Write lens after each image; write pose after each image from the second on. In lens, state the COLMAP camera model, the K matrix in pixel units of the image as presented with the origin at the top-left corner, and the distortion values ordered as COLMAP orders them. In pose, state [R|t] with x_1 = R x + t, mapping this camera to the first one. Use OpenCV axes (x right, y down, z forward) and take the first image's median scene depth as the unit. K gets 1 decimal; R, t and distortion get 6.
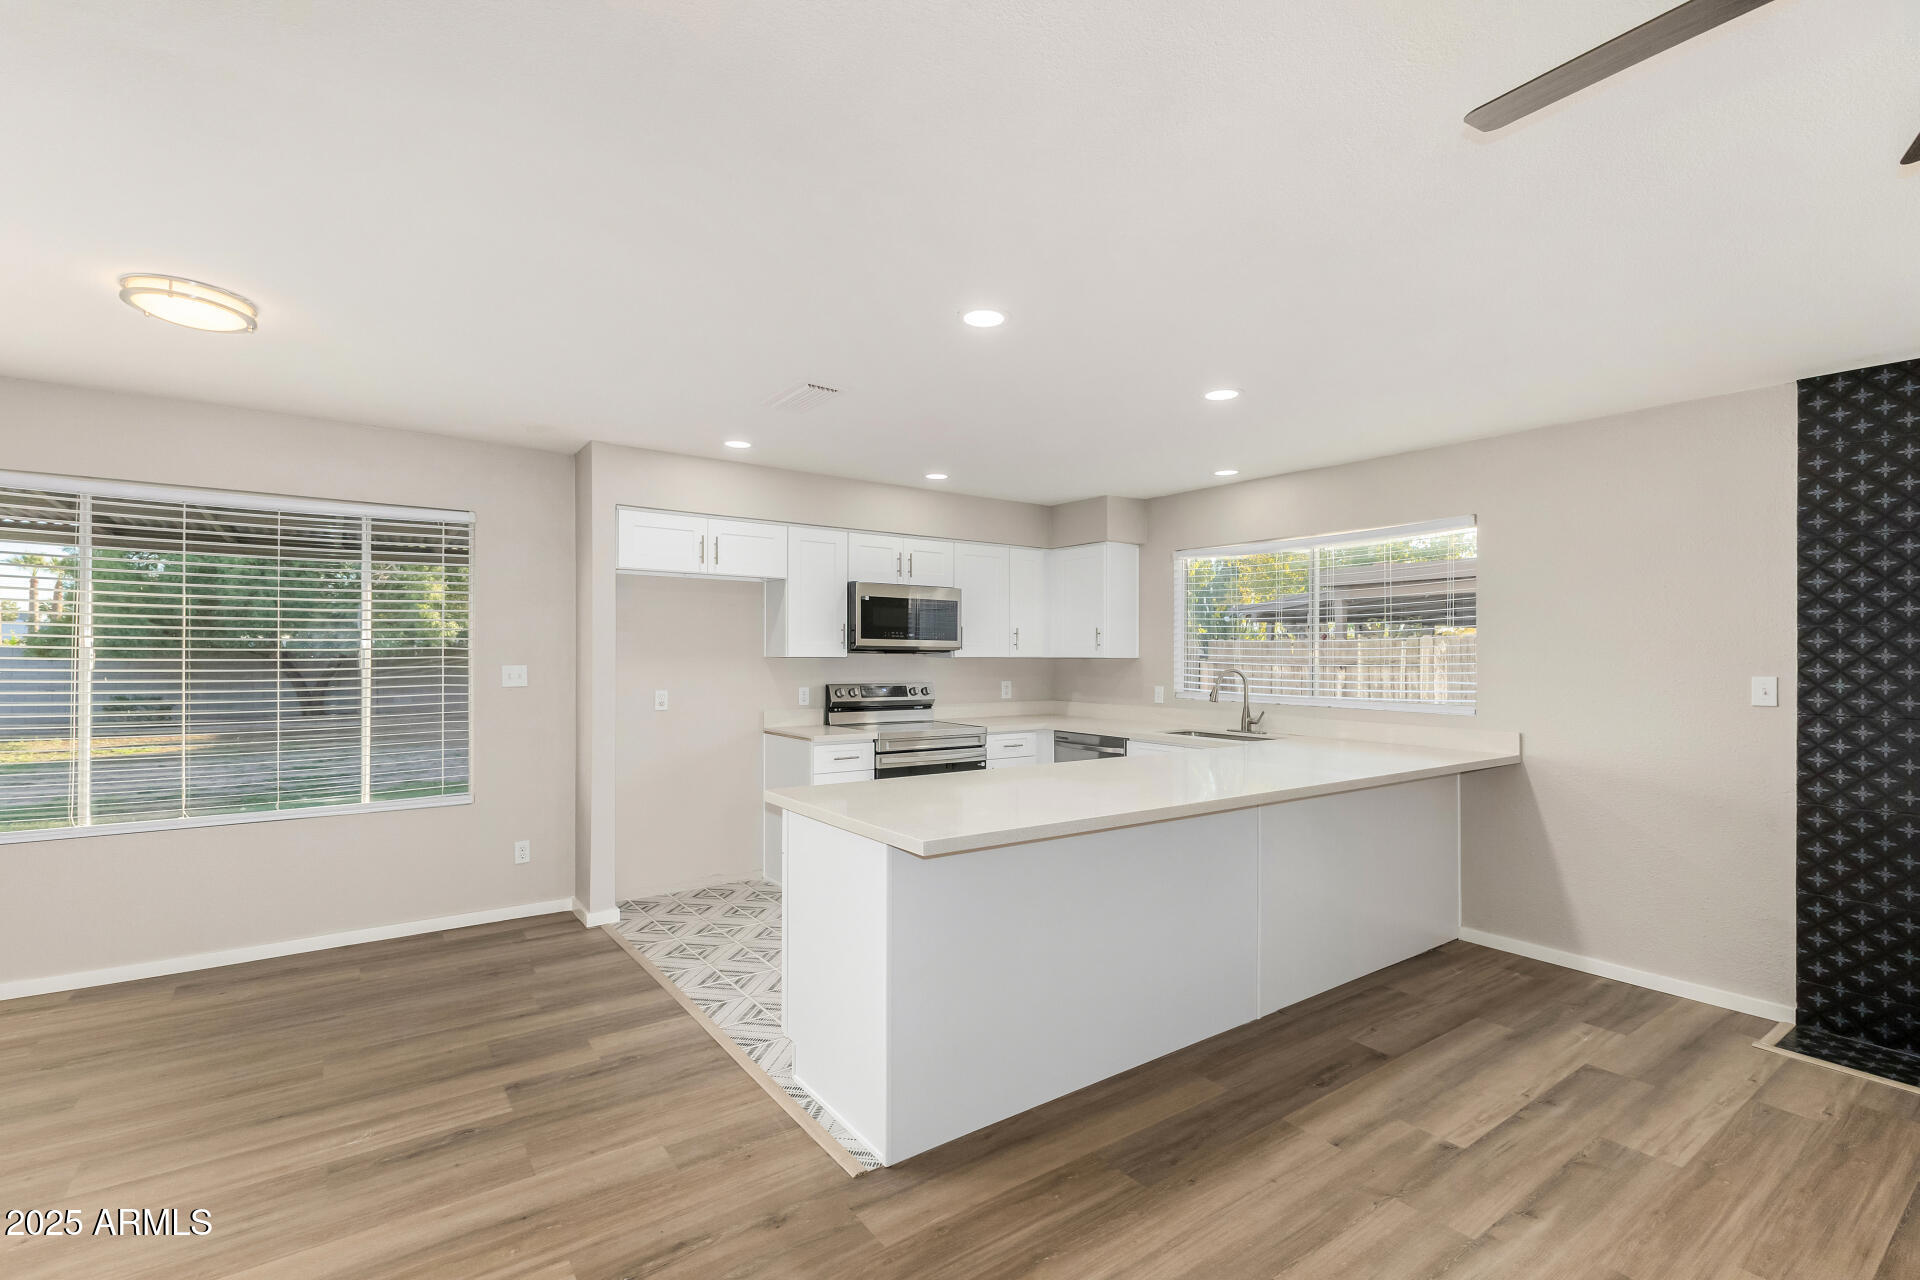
lens RADIAL K [[836.4, 0, 956.5], [0, 836.4, 649.5], [0, 0, 1]] dist [0.009003, -0.000839]
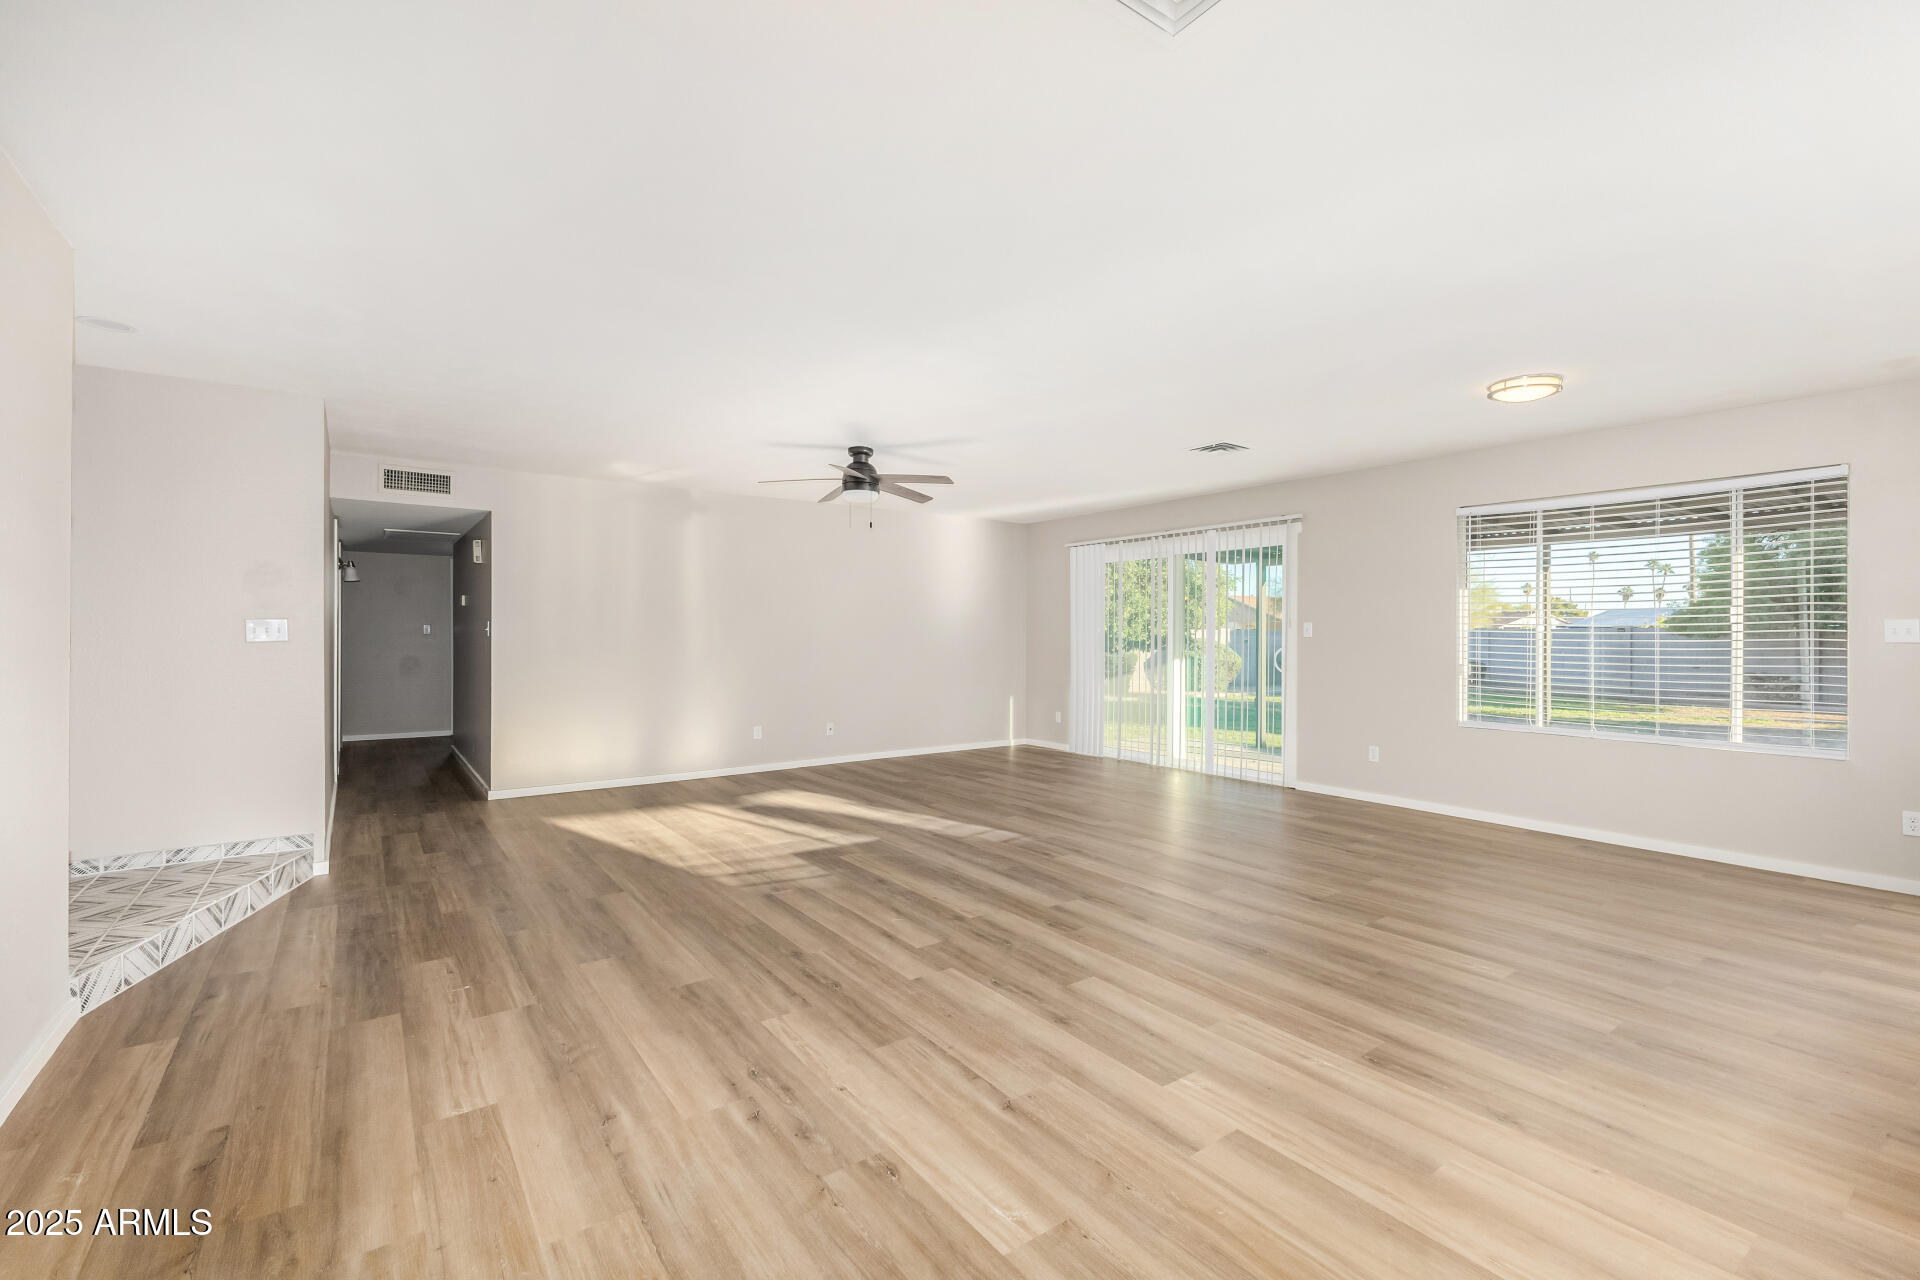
lens RADIAL K [[843.1, 0, 896.1], [0, 843.1, 641.1], [0, 0, 1]] dist [0.046623, -0.000003]
pose [[-0.053399, 0.004247, -0.998564, 0.441090], [0.002571, 0.999988, 0.004116, 0.031738], [0.998570, -0.002347, -0.053409, -0.050816]]
